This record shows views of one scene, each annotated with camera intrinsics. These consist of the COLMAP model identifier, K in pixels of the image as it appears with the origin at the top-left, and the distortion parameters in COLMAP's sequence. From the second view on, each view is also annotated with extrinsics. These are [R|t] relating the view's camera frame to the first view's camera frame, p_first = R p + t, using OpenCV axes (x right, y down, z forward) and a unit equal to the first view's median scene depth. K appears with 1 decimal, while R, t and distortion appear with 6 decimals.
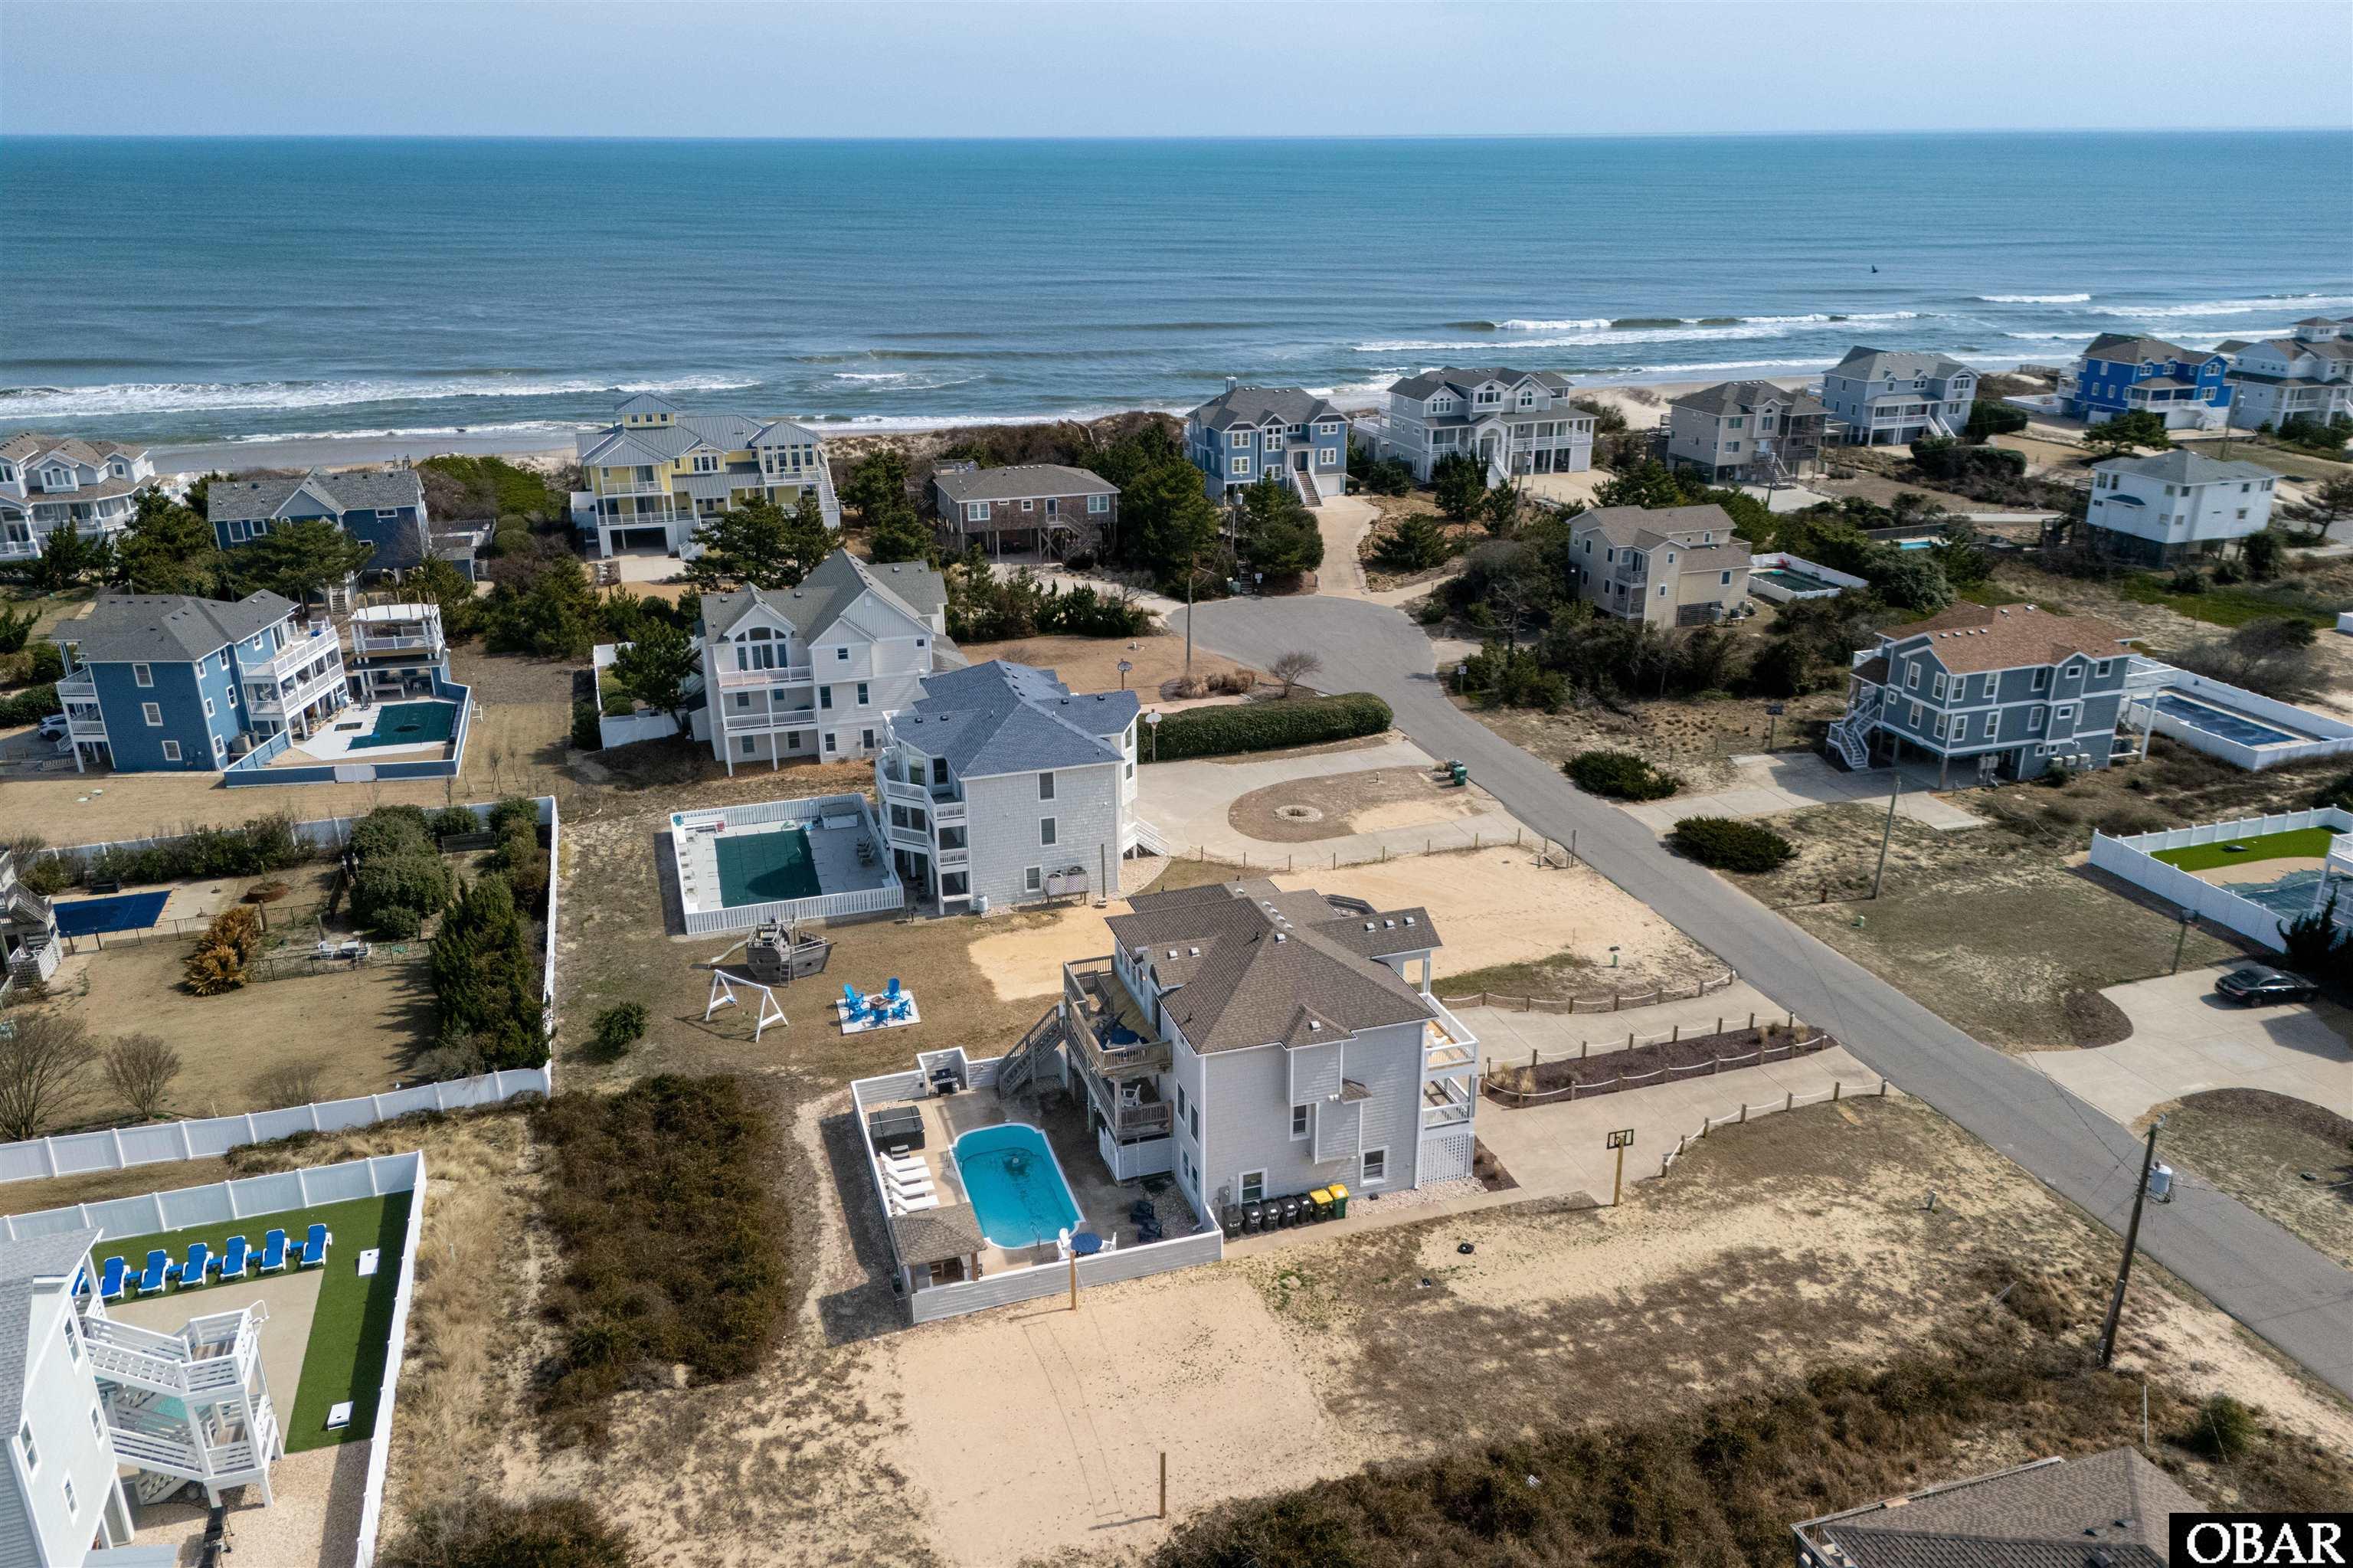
lens RADIAL K [[1744.7, 0, 1188.1], [0, 1744.7, 834.6], [0, 0, 1]] dist [0.089454, -0.100868]
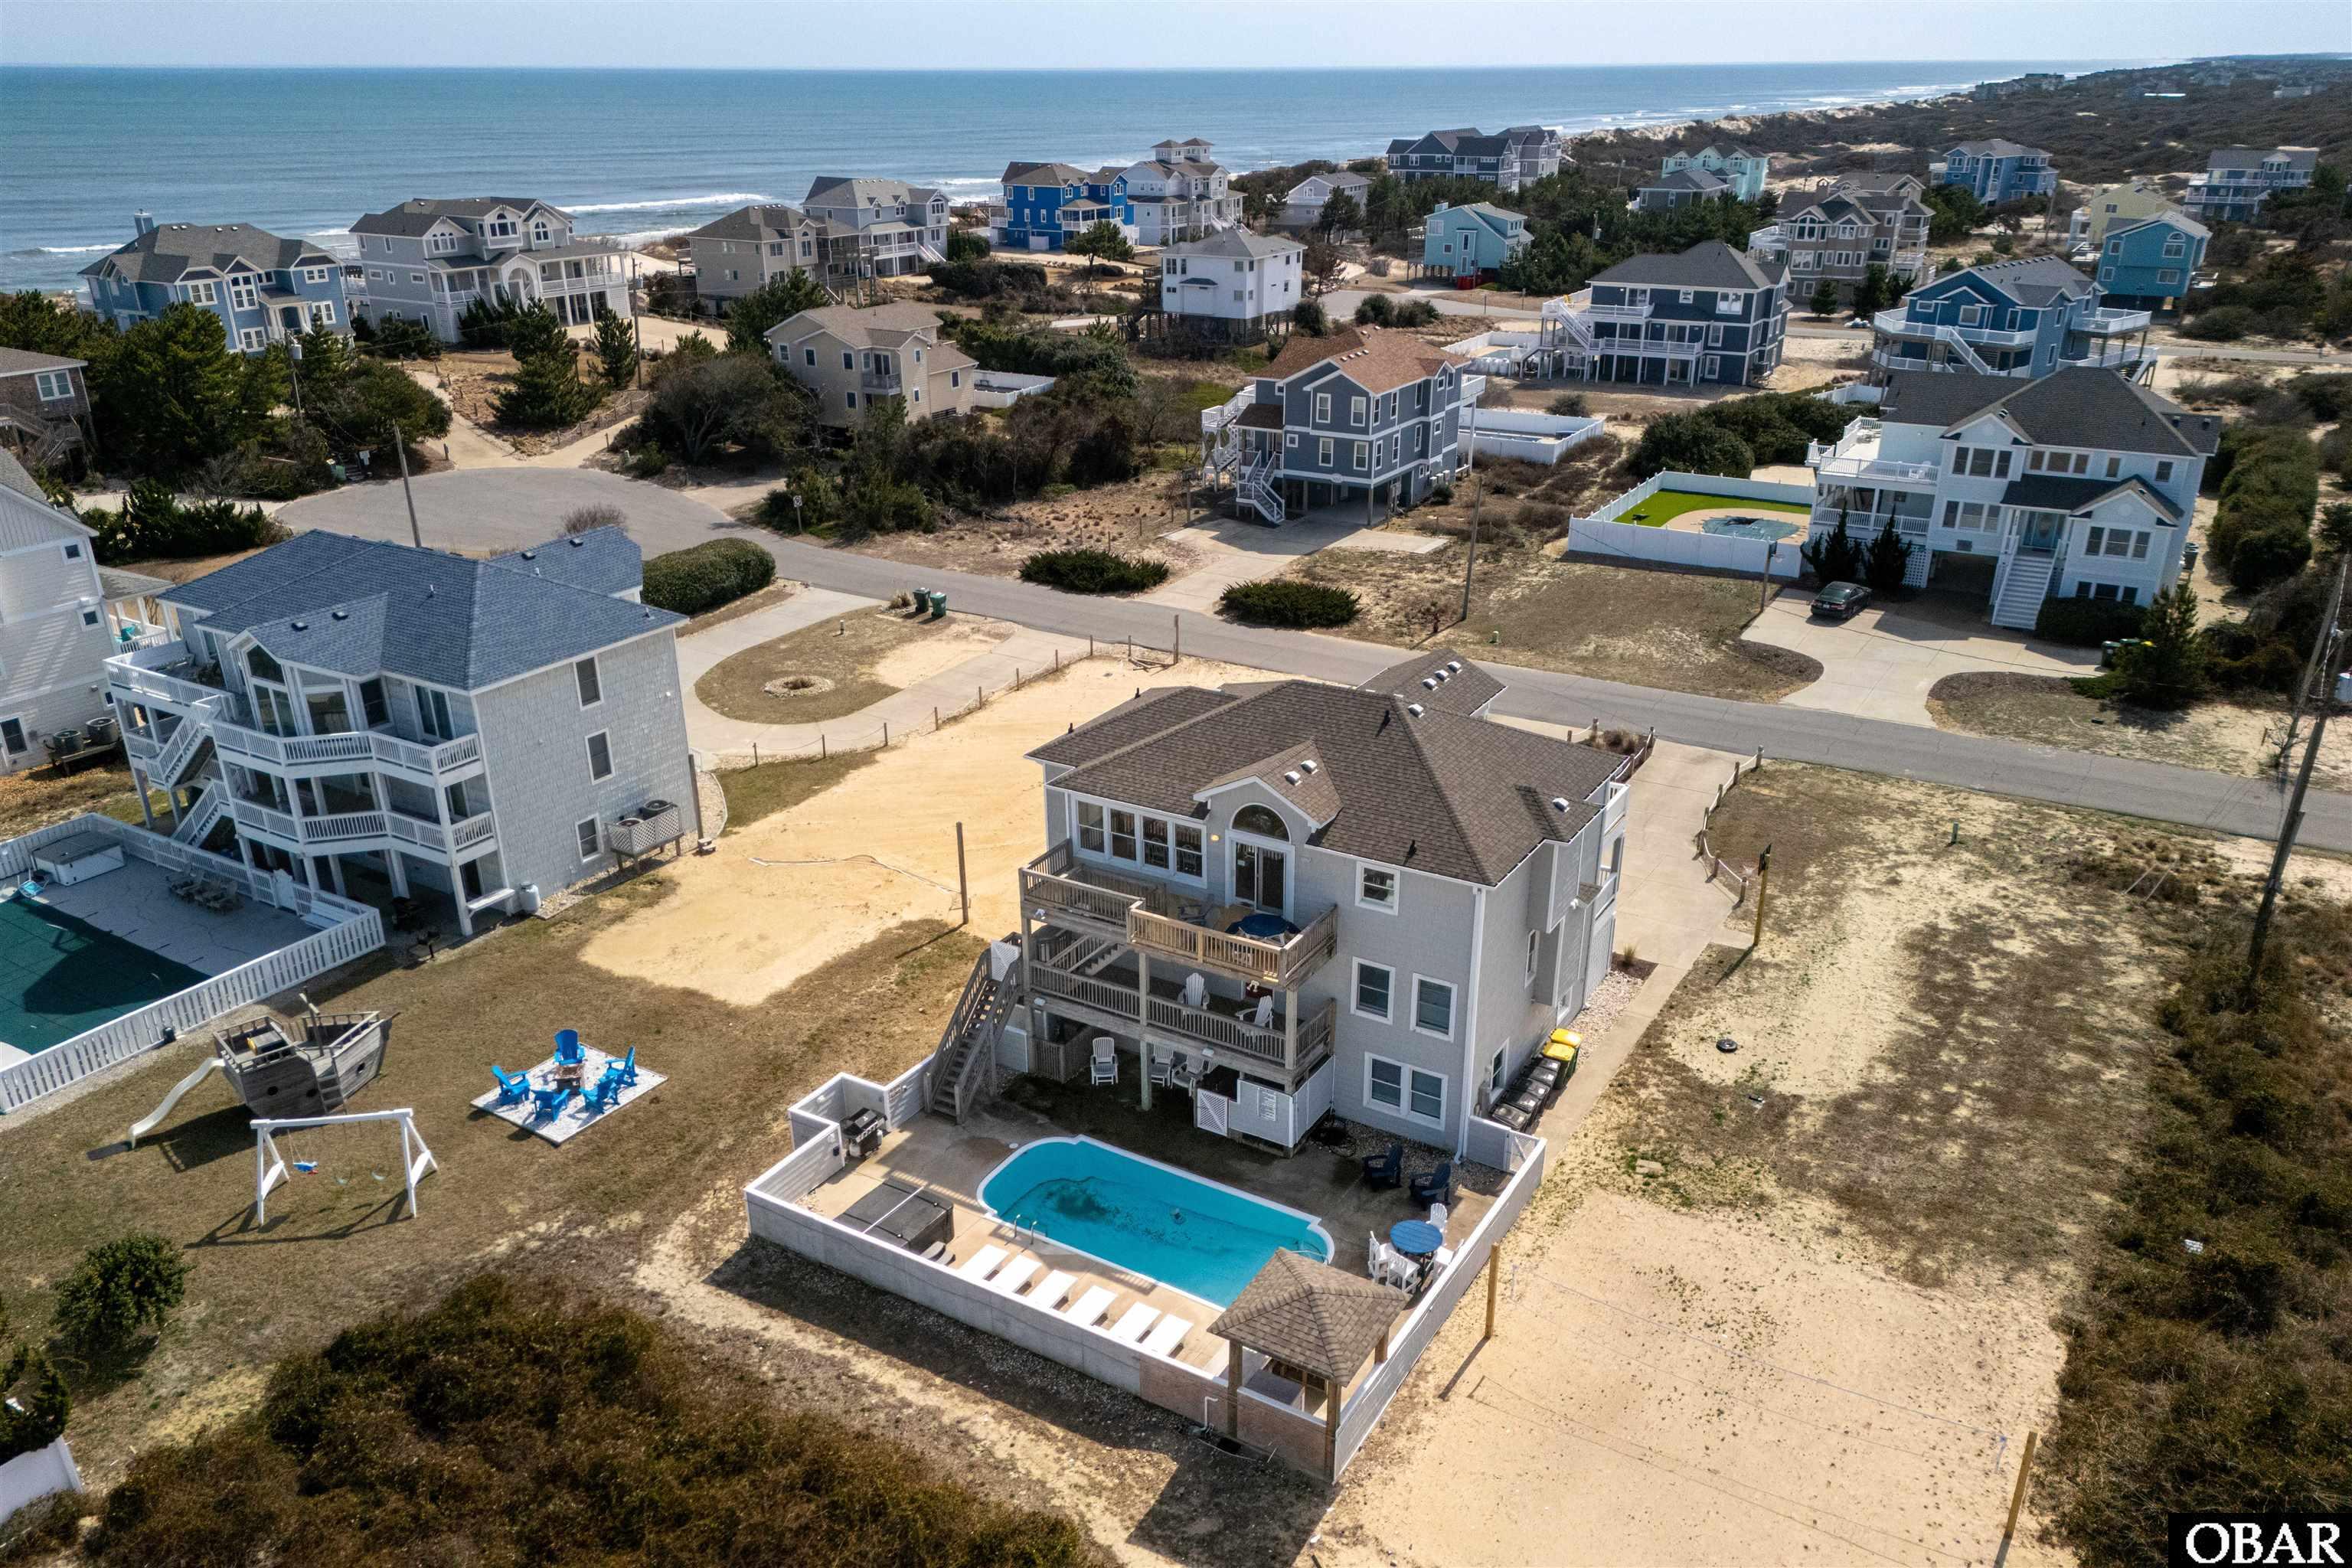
lens RADIAL K [[1743.9, 0, 1187.6], [0, 1743.9, 834.6], [0, 0, 1]] dist [0.089454, -0.100868]
pose [[0.755277, -0.263946, 0.599908, -0.259297], [0.246284, 0.962538, 0.113427, 0.004541], [-0.607372, 0.062079, 0.791988, 0.318439]]
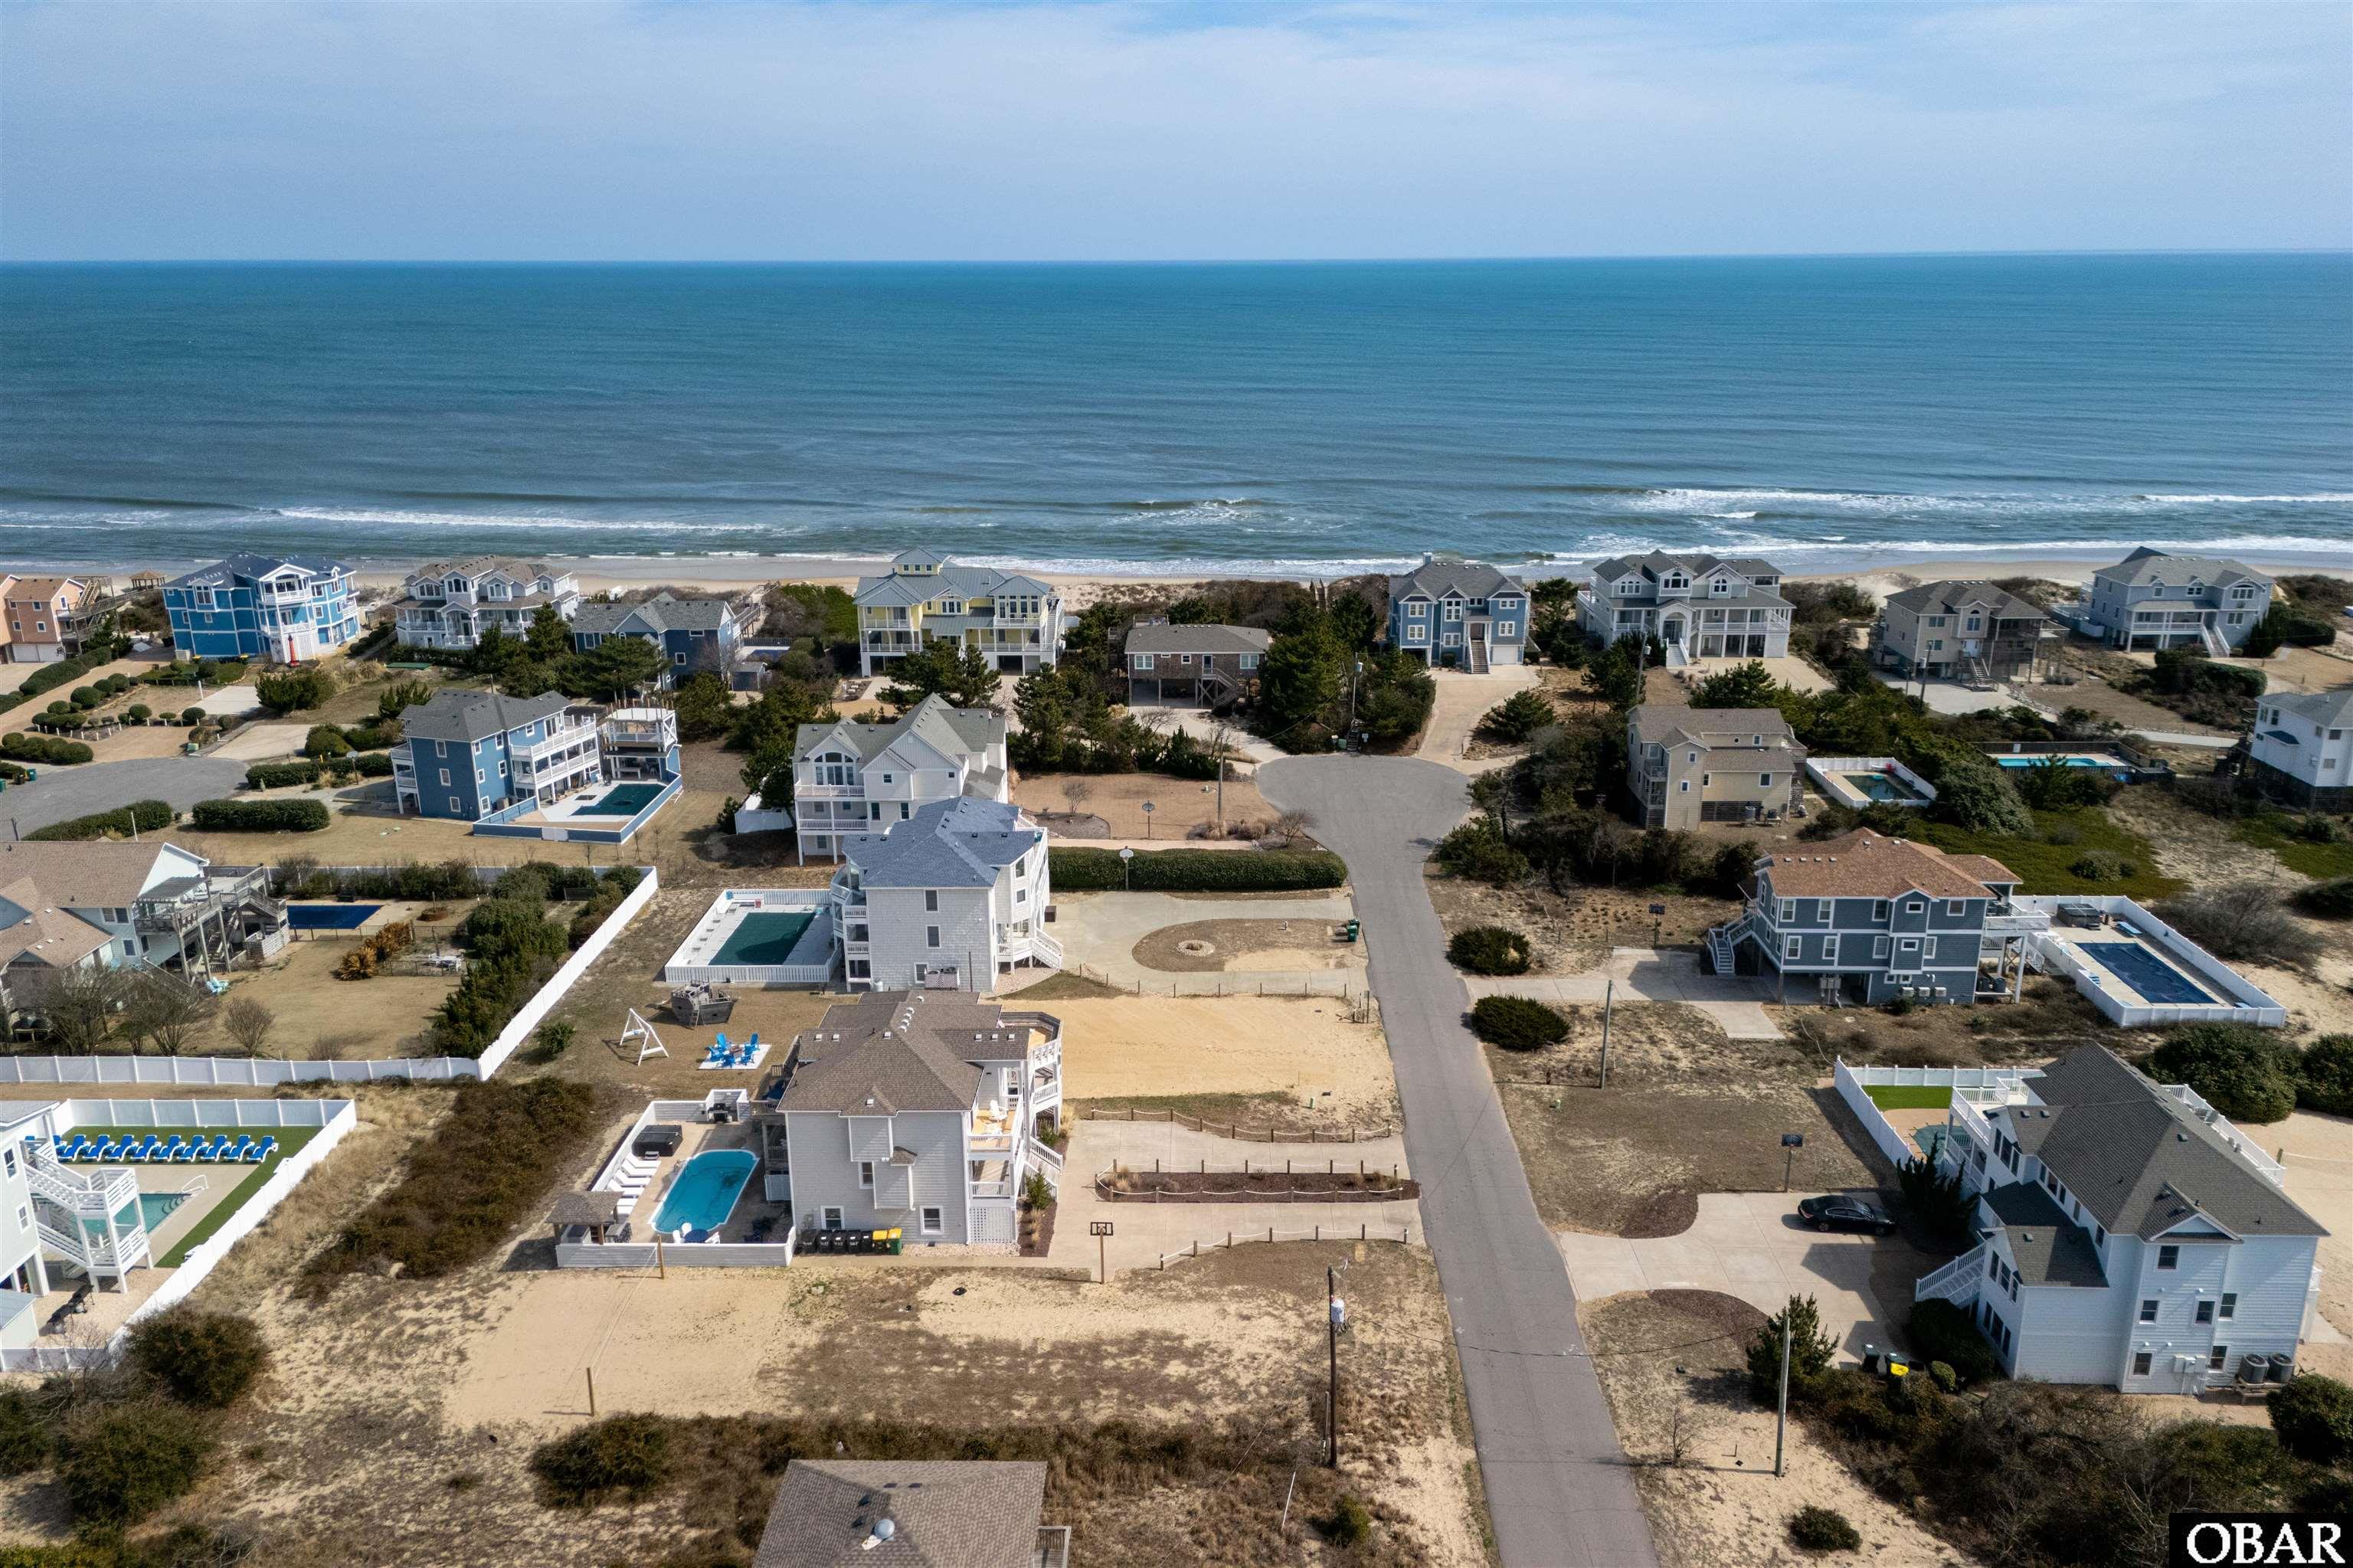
lens RADIAL K [[1744.9, 0, 1188.8], [0, 1744.9, 787.4], [0, 0, 1]] dist [0.095014, -0.109089]
pose [[0.944308, 0.094947, -0.315068, 0.409755], [-0.120686, 0.990679, -0.063171, -0.043457], [0.306133, 0.097678, 0.946964, -0.132295]]
